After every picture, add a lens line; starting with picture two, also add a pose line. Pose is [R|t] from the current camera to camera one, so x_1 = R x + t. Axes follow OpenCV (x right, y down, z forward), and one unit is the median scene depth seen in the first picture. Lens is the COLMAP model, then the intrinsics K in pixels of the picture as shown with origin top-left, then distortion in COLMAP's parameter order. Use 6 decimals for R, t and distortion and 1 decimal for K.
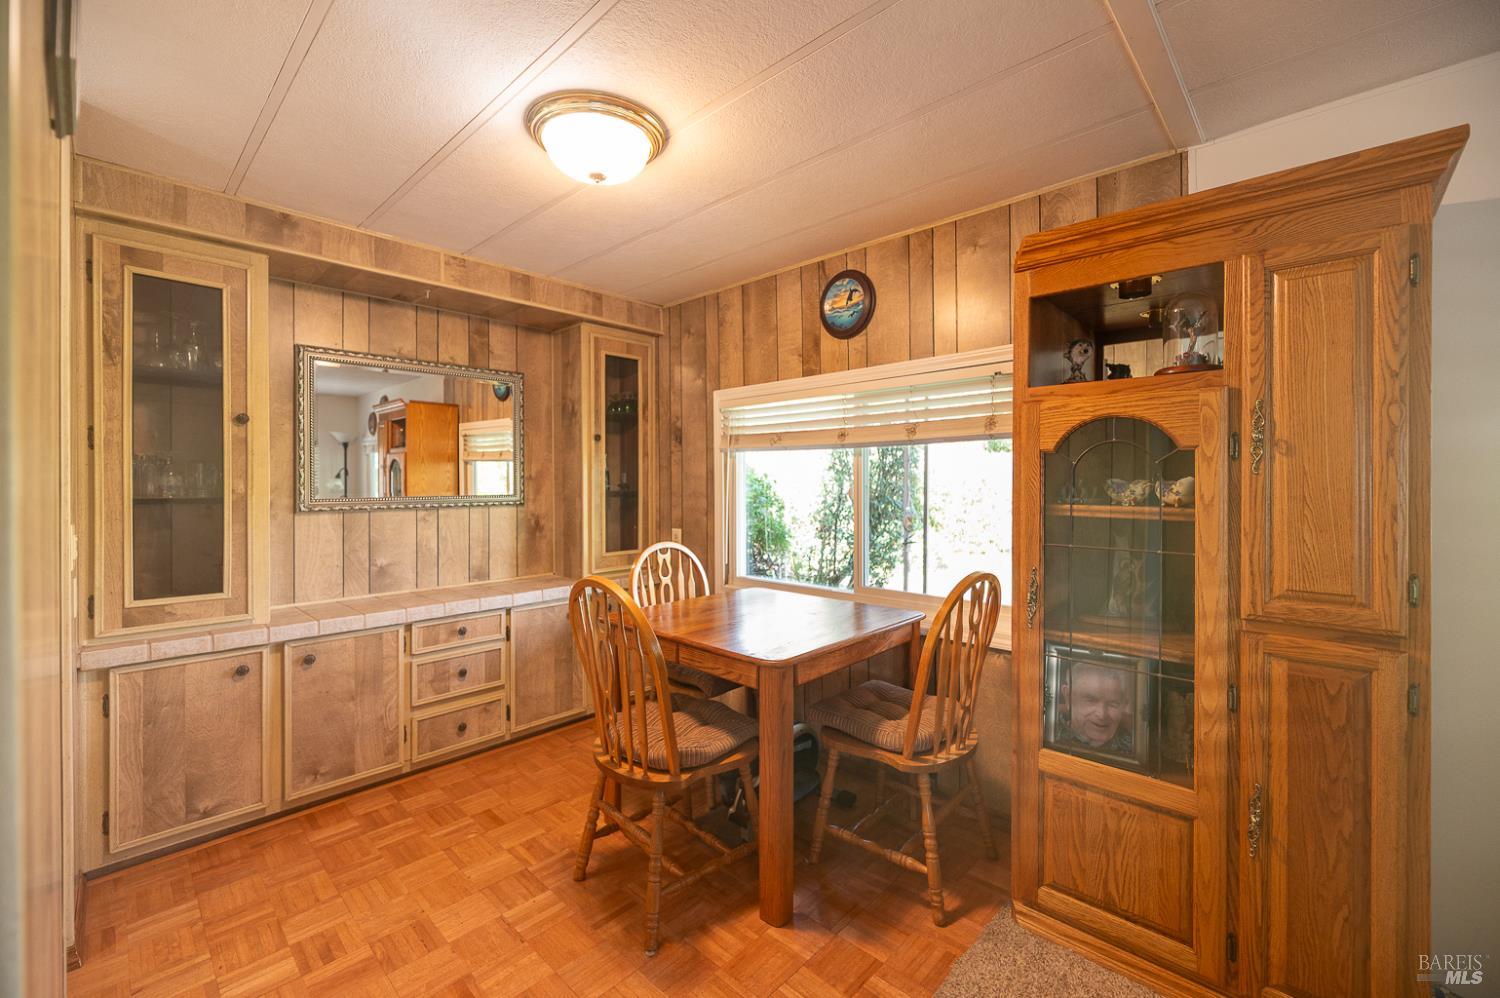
lens RADIAL K [[632.2, 0, 816.7], [0, 632.2, 465.6], [0, 0, 1]] dist [-0.005192, 0.001241]
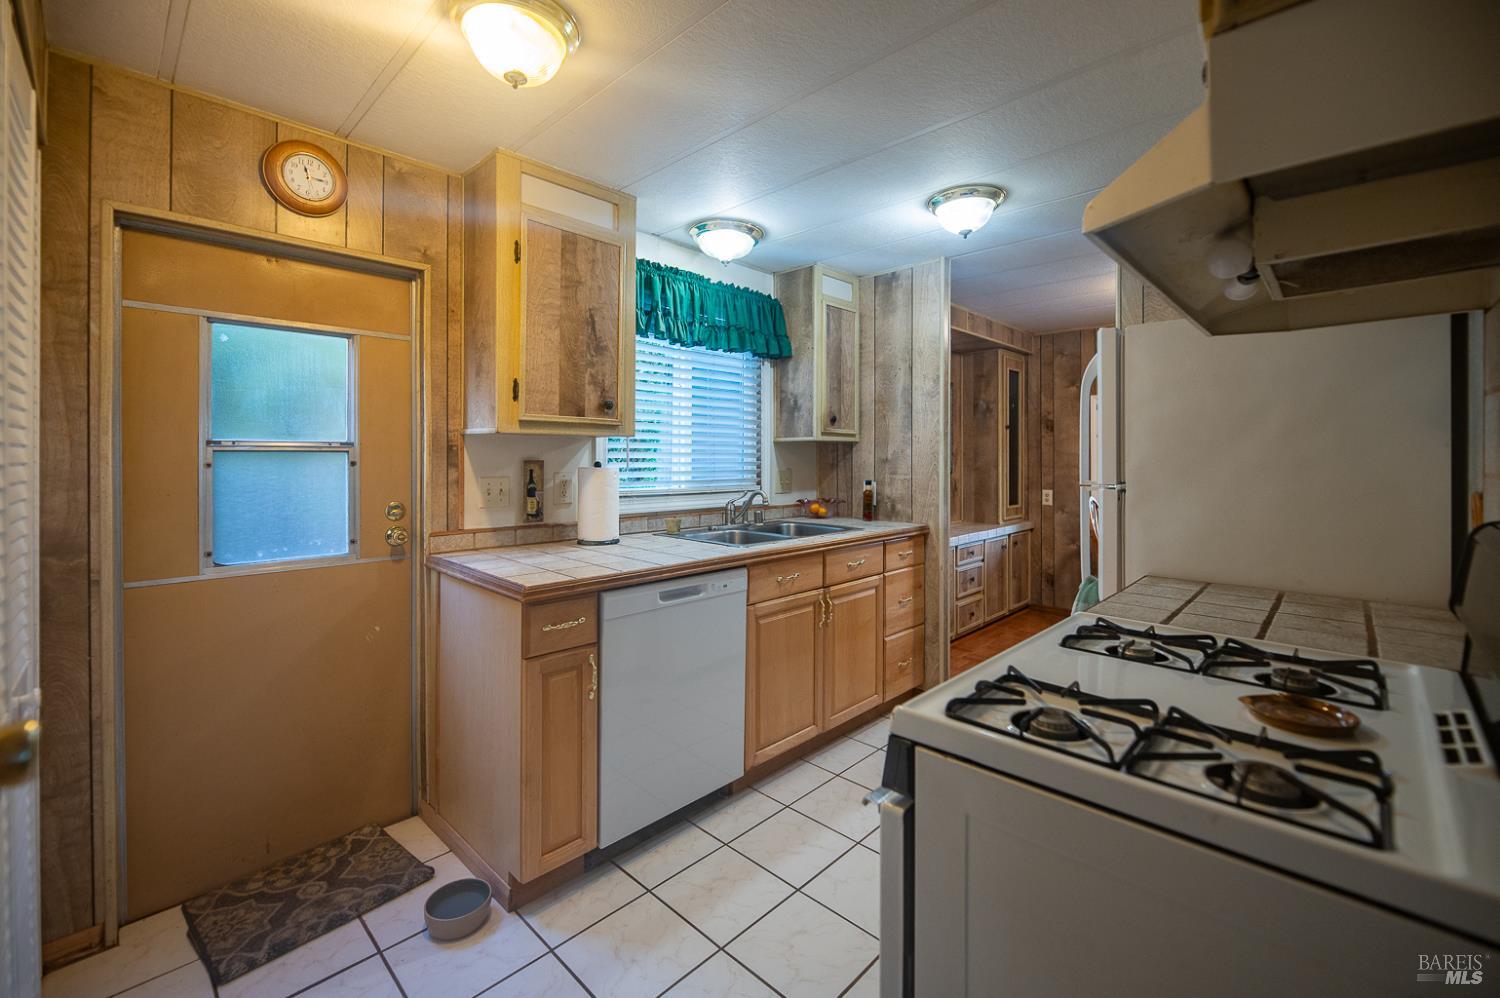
lens RADIAL K [[632.2, 0, 777.3], [0, 632.2, 438.5], [0, 0, 1]] dist [-0.005192, 0.001241]
pose [[0.999782, 0.016489, 0.012845, -0.888937], [-0.016295, 0.999755, -0.015003, 0.013655], [-0.013089, 0.014790, 0.999805, -0.457083]]
